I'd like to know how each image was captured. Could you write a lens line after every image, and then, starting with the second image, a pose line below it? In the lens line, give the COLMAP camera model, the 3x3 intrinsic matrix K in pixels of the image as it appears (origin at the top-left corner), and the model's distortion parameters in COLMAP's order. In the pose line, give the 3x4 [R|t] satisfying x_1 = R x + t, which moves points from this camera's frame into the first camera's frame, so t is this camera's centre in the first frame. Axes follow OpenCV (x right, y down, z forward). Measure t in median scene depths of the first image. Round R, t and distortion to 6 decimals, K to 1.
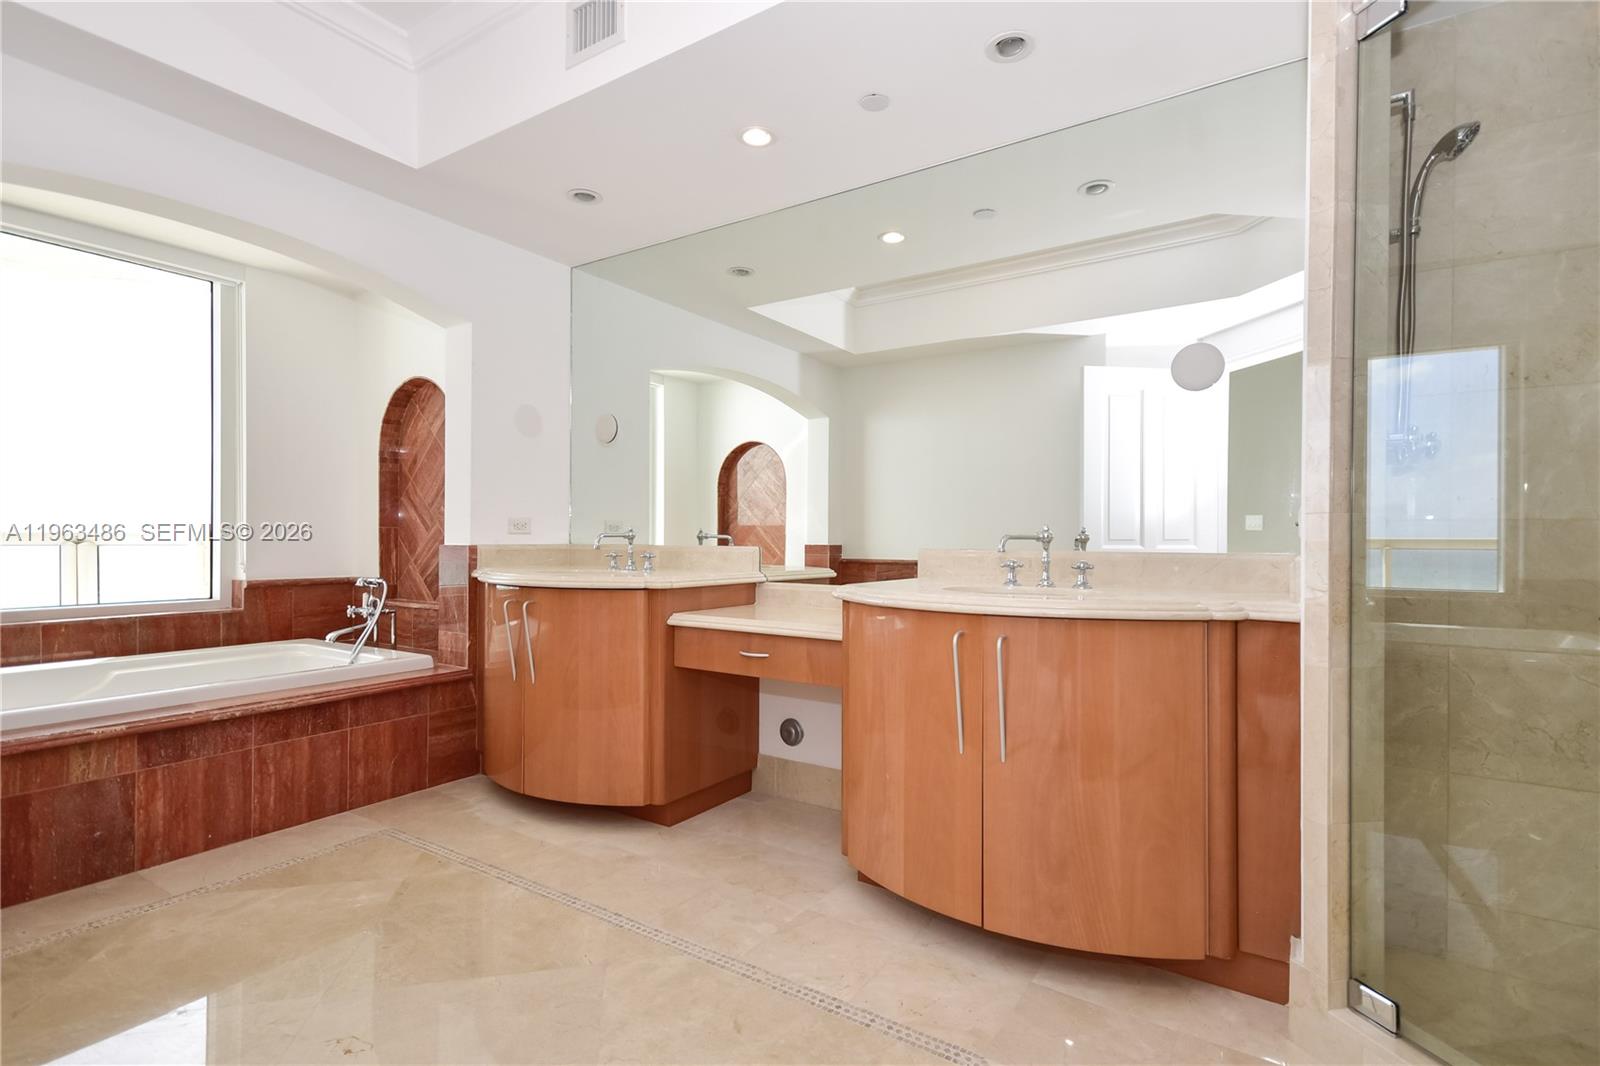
lens RADIAL K [[777.2, 0, 802.6], [0, 777.2, 542.8], [0, 0, 1]] dist [0.010096, -0.001288]
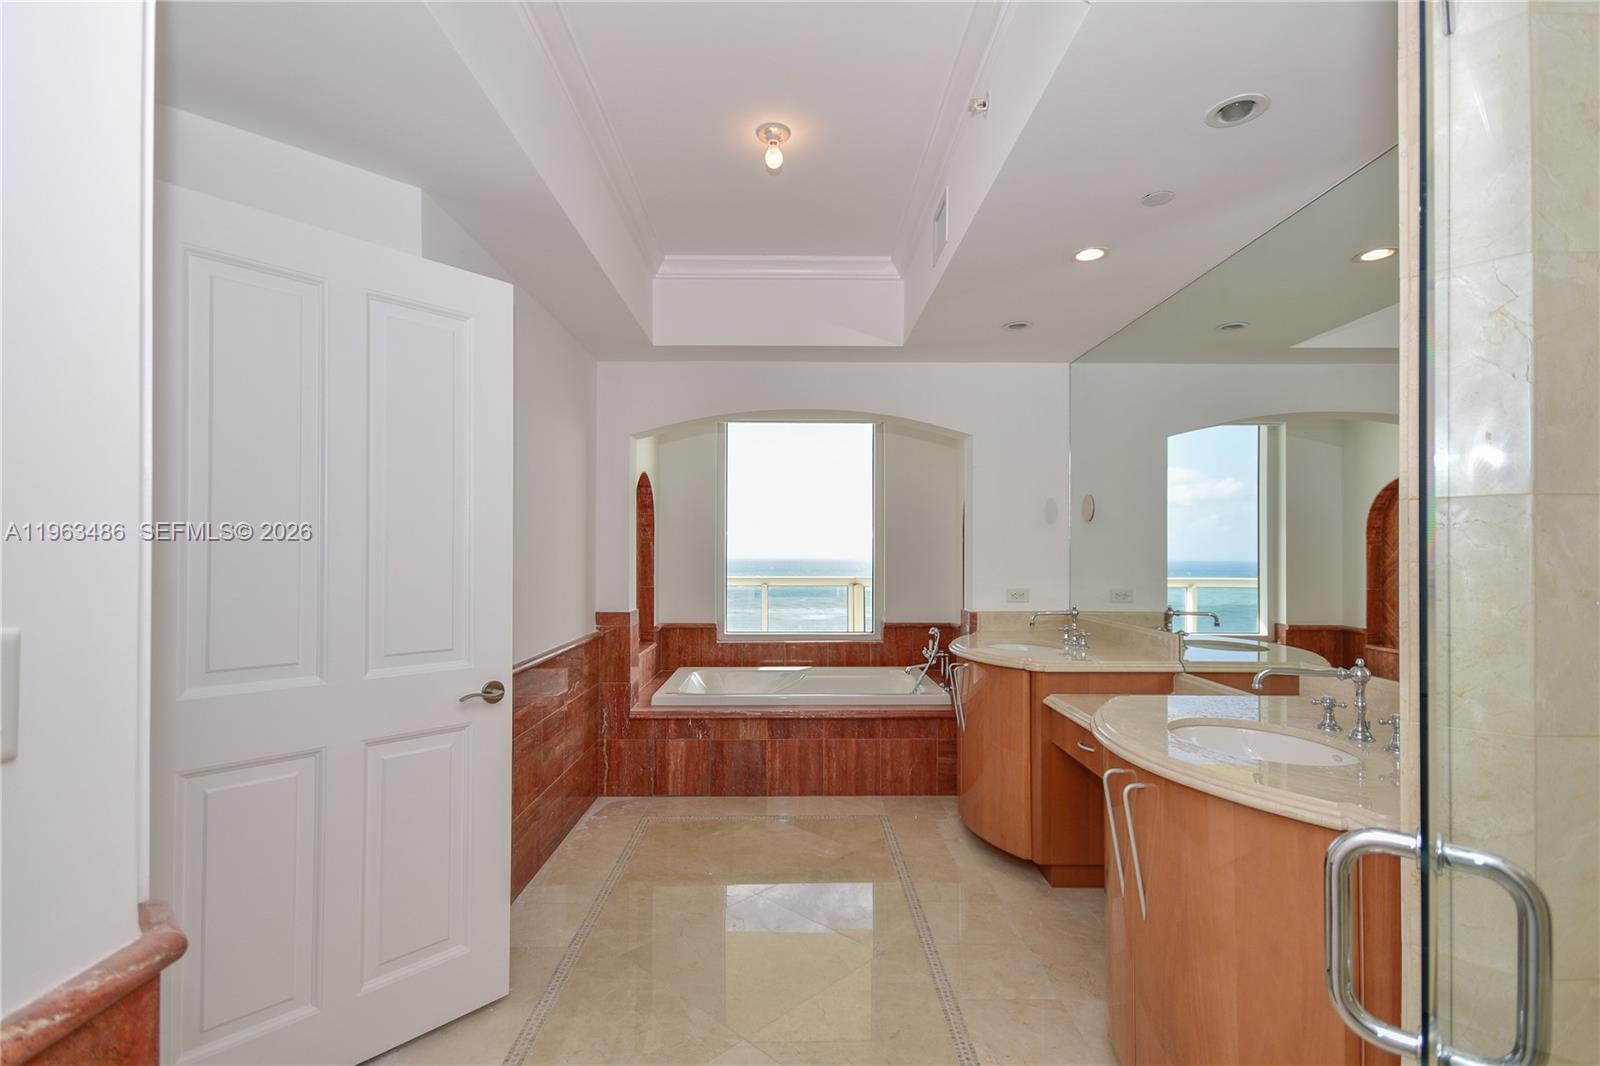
lens RADIAL K [[770.6, 0, 789.1], [0, 770.6, 539.6], [0, 0, 1]] dist [0.012702, -0.000435]
pose [[0.536388, -0.016421, -0.843812, 0.578055], [0.002144, 0.999834, -0.018094, -0.112861], [0.843969, 0.007897, 0.536334, 0.094949]]
